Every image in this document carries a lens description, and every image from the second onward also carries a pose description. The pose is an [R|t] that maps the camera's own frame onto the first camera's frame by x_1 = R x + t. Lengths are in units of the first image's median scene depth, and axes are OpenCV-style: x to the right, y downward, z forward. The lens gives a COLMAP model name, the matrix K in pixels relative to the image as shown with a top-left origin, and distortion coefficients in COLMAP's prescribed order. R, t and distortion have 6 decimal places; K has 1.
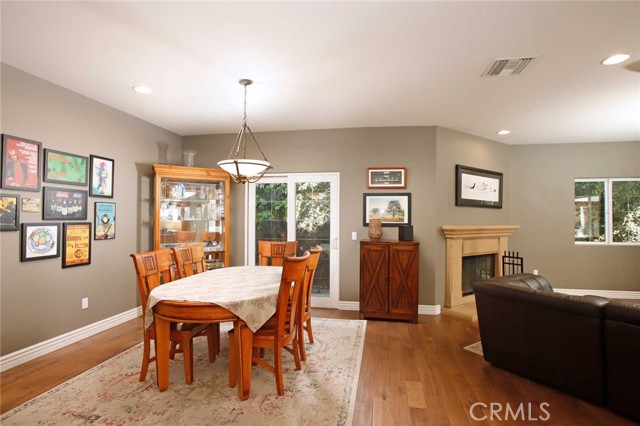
lens RADIAL K [[328.9, 0, 320.4], [0, 328.9, 215.2], [0, 0, 1]] dist [0.000372, -0.000173]
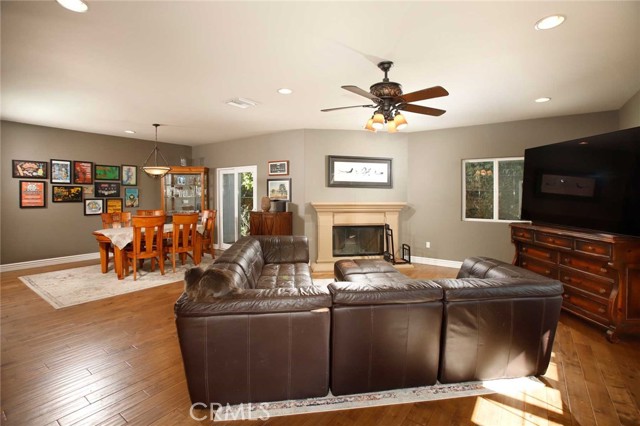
lens RADIAL K [[295.7, 0, 316.3], [0, 295.7, 197.4], [0, 0, 1]] dist [-0.022479, 0.000390]
pose [[0.907106, 0.002379, -0.420895, 1.082635], [0.004335, 0.999878, 0.014995, -0.006144], [0.420879, -0.015426, 0.906986, -0.116447]]
